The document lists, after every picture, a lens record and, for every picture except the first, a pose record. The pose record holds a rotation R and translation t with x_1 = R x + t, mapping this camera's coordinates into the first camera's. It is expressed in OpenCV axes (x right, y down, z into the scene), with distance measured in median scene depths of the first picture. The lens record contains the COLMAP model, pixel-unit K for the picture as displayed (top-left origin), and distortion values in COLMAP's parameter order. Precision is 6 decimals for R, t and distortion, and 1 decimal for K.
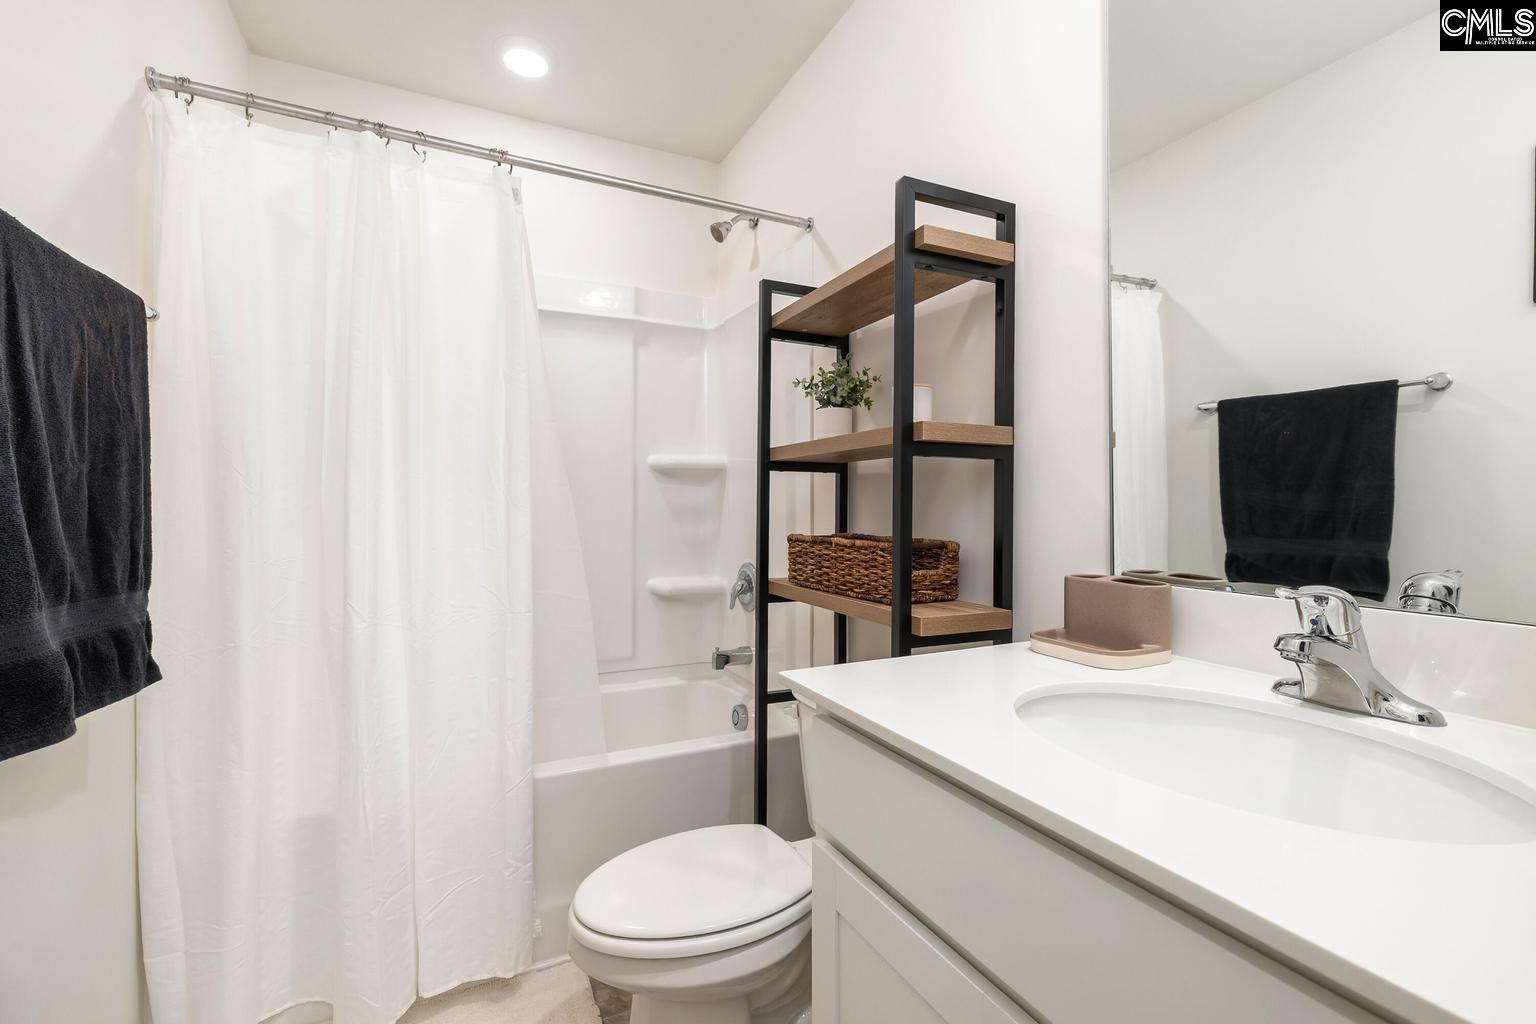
lens RADIAL K [[671.5, 0, 772.5], [0, 671.5, 513.1], [0, 0, 1]] dist [-0.000370, -0.000210]
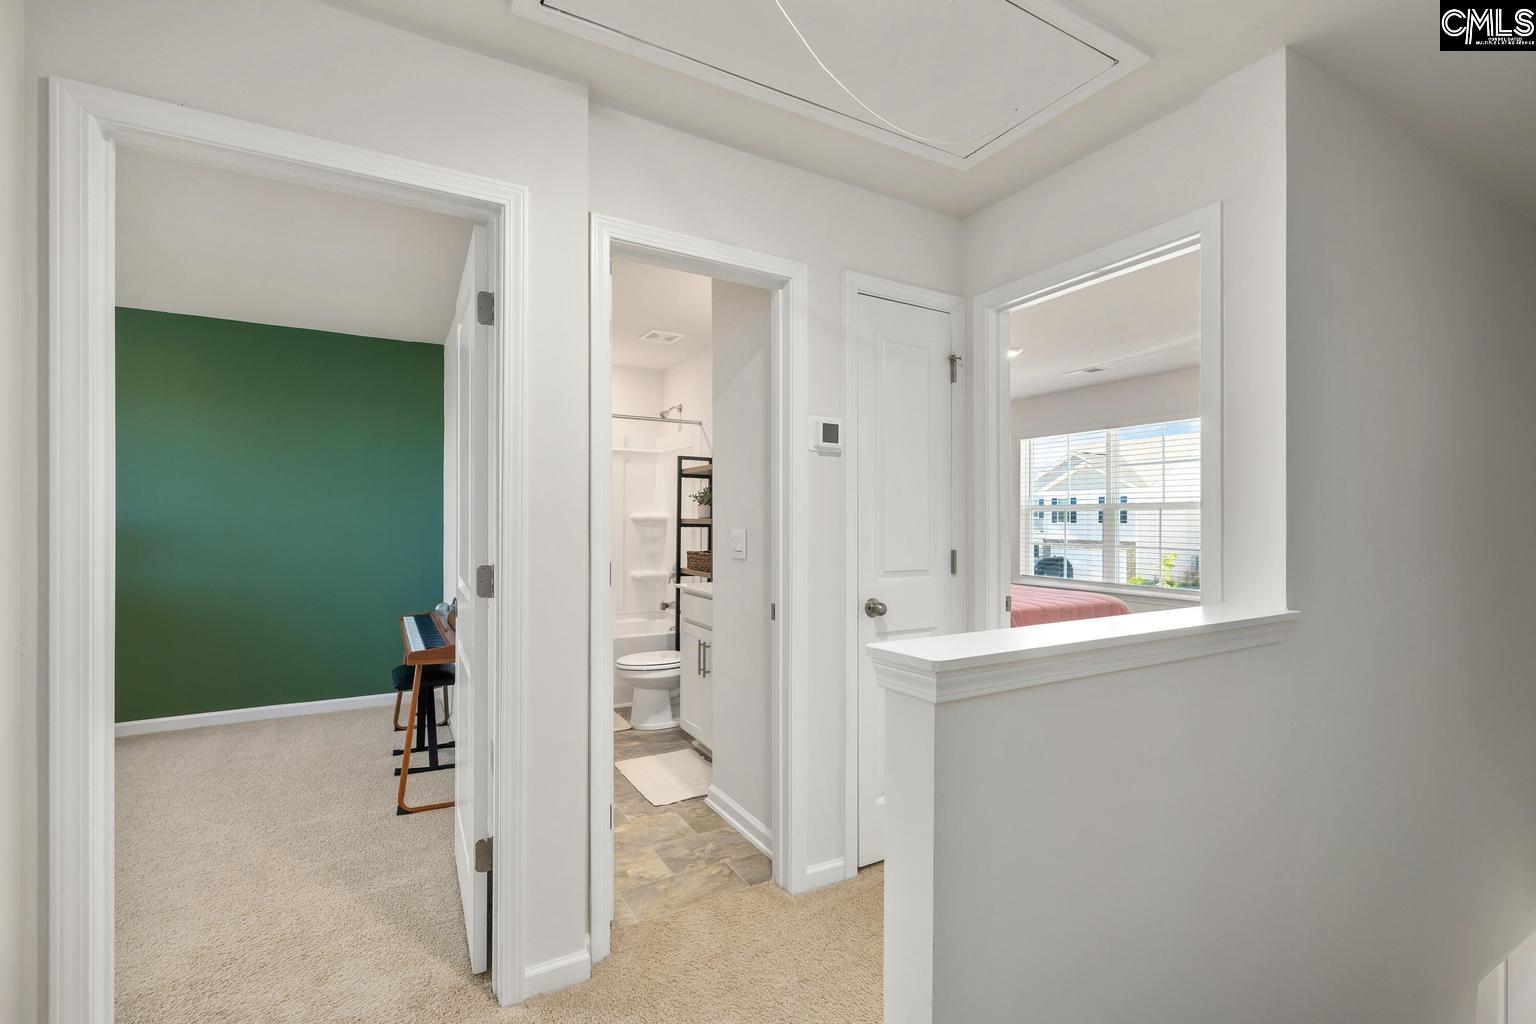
lens RADIAL K [[671.5, 0, 758.2], [0, 671.5, 517.7], [0, 0, 1]] dist [-0.000370, -0.000210]
pose [[0.998948, -0.000940, 0.045847, 0.143853], [0.001505, 0.999923, -0.012291, -0.053835], [-0.045831, 0.012347, 0.998873, -1.344282]]
